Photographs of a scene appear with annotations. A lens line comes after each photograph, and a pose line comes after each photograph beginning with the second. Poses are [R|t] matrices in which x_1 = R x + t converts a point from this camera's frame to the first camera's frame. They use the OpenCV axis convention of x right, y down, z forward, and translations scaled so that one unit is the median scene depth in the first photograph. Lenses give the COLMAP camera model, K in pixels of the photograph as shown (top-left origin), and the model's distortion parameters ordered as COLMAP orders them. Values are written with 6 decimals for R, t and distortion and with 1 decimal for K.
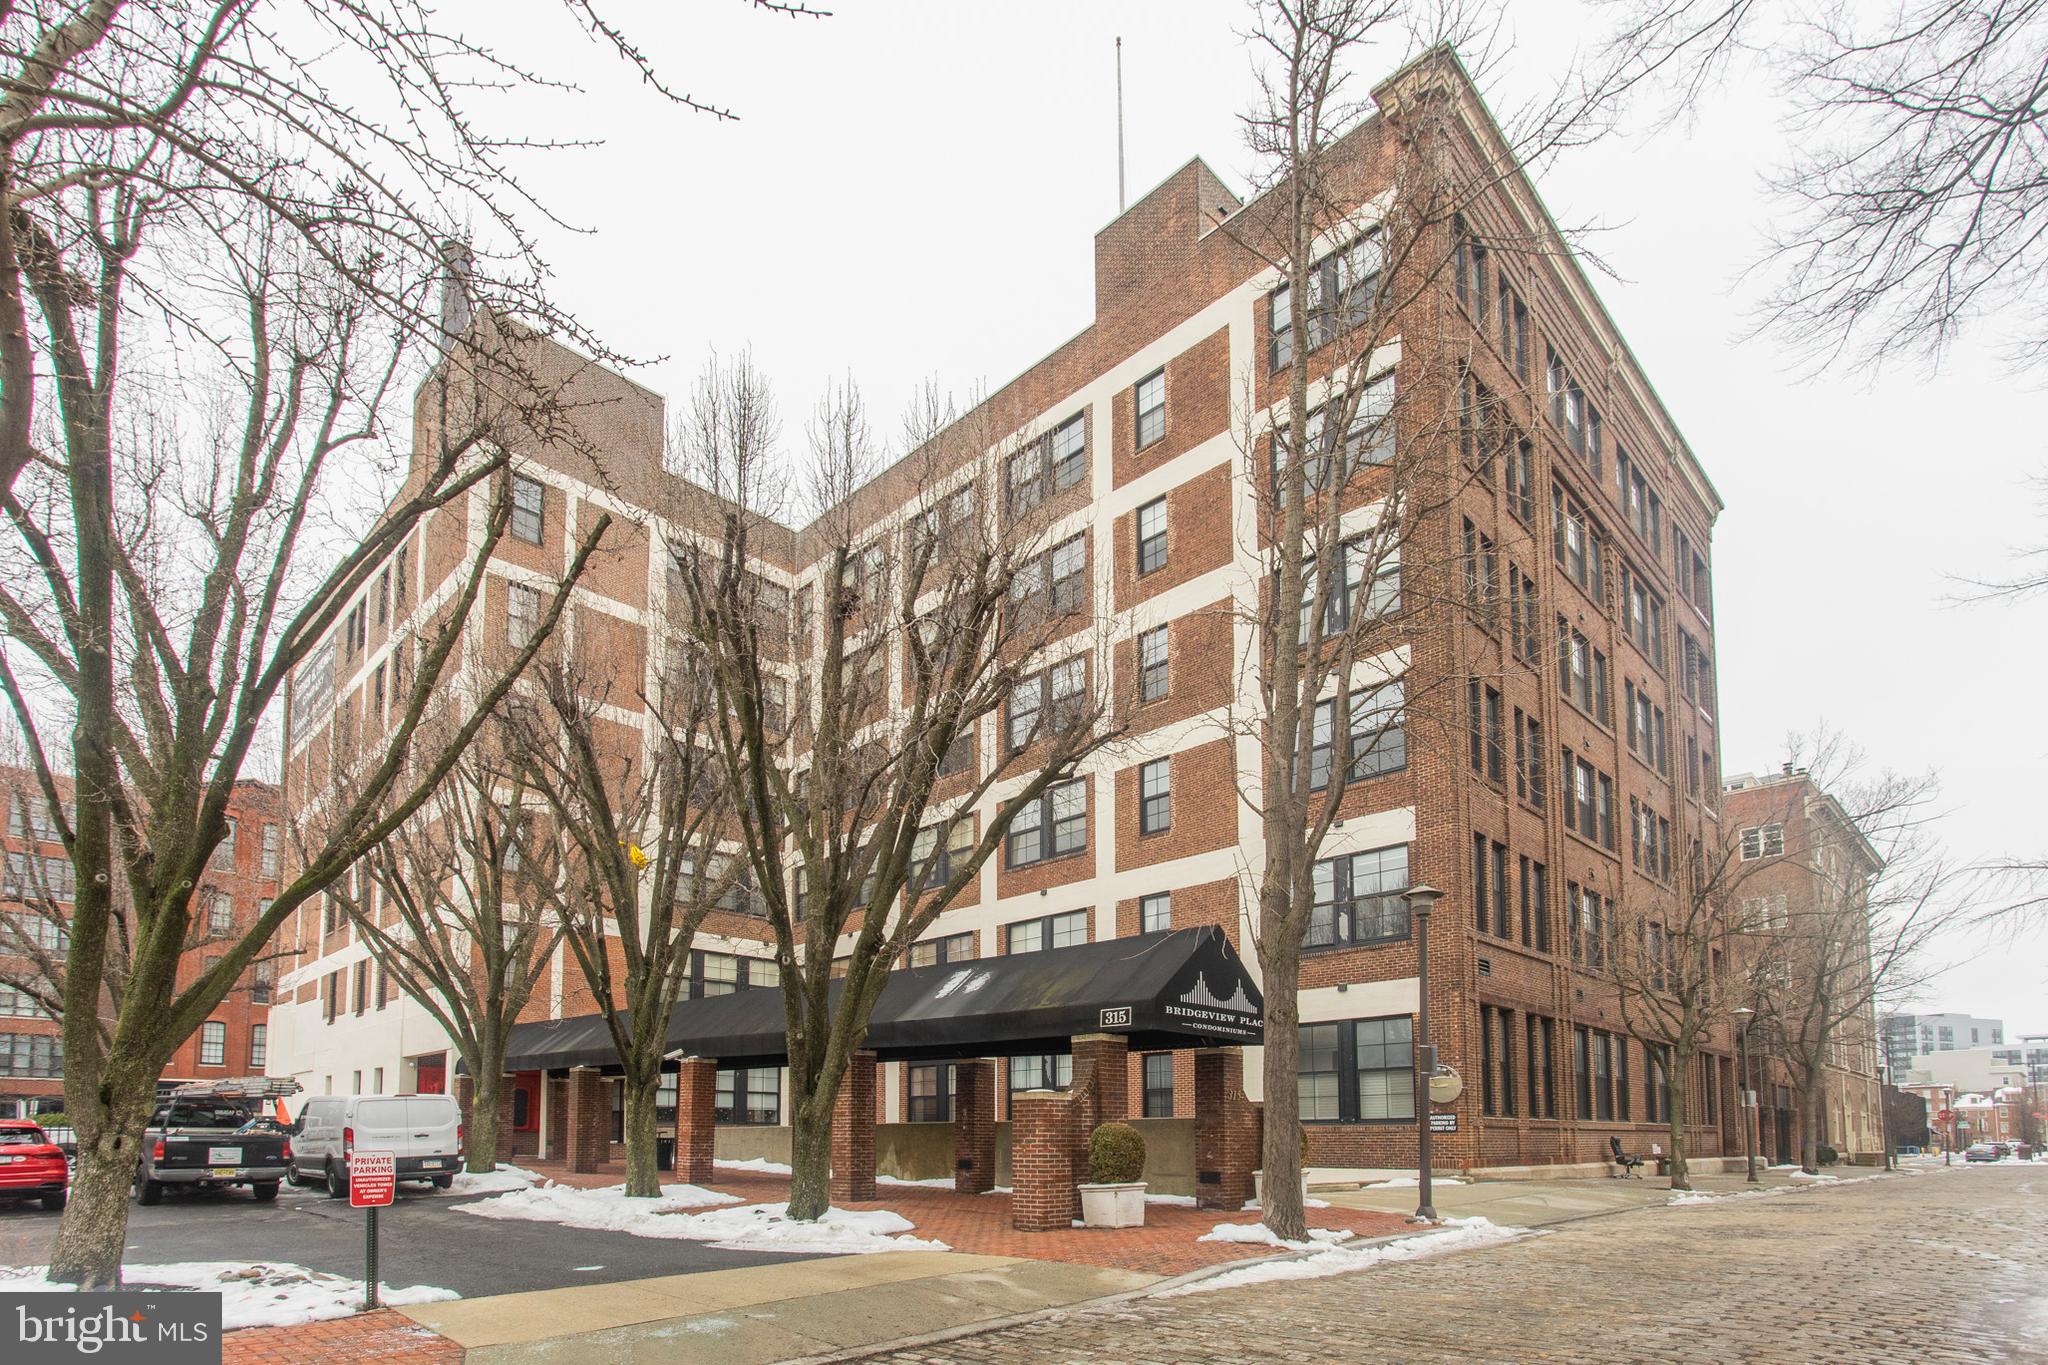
lens RADIAL K [[990.0, 0, 1008.1], [0, 990.0, 685.3], [0, 0, 1]] dist [0.002443, -0.000628]
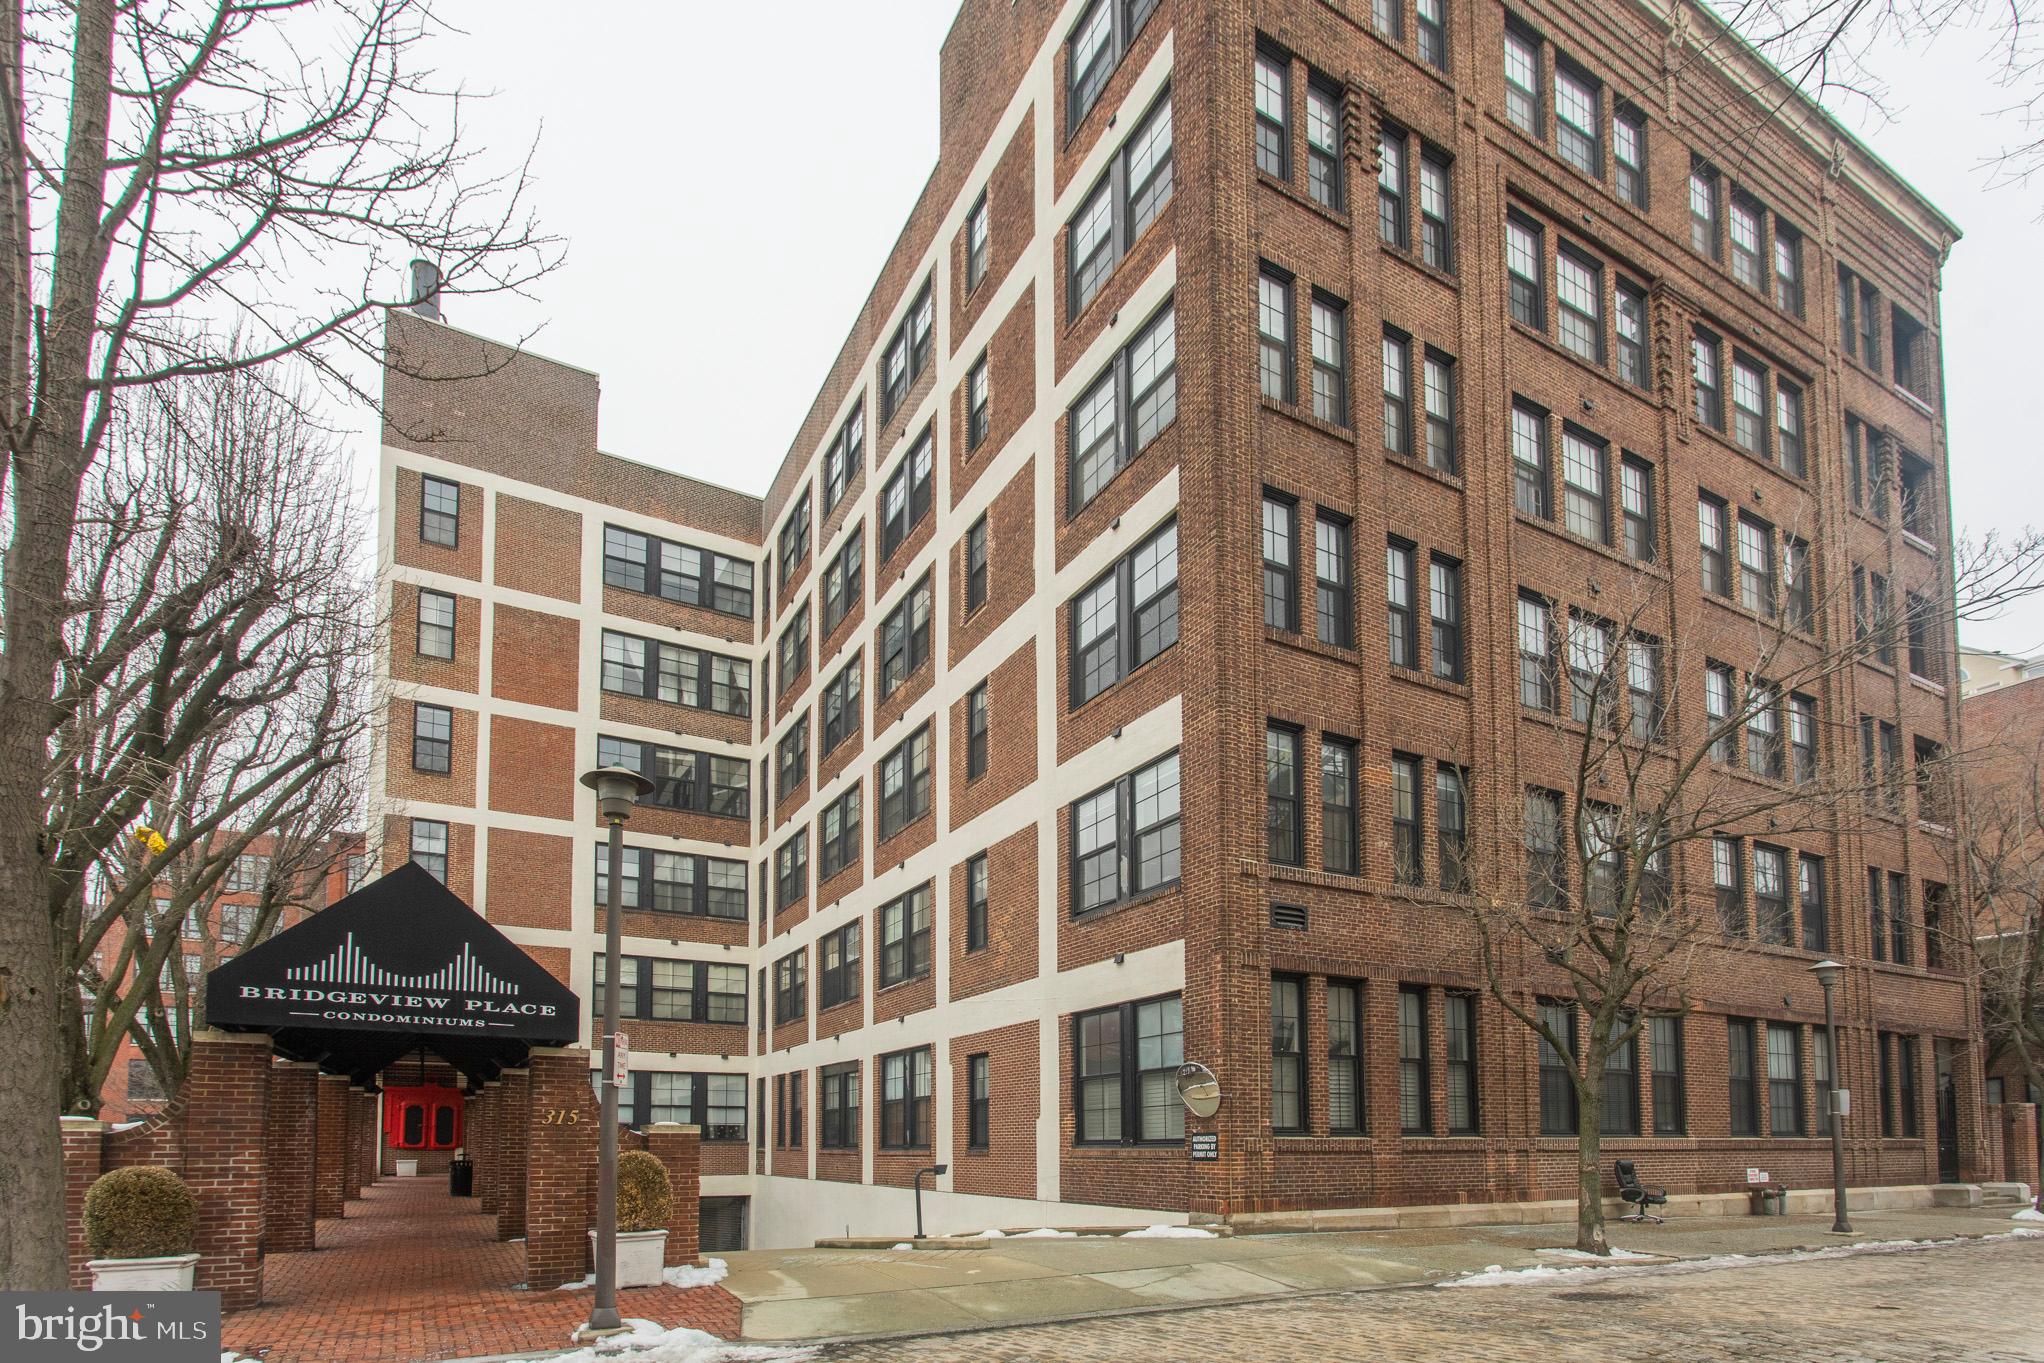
lens RADIAL K [[988.1, 0, 1149.0], [0, 988.1, 751.5], [0, 0, 1]] dist [0.002443, -0.000628]
pose [[0.962242, -0.101681, -0.252489, 0.460482], [0.115179, 0.992570, 0.039227, 0.109587], [0.246625, -0.066827, 0.966804, 0.272499]]
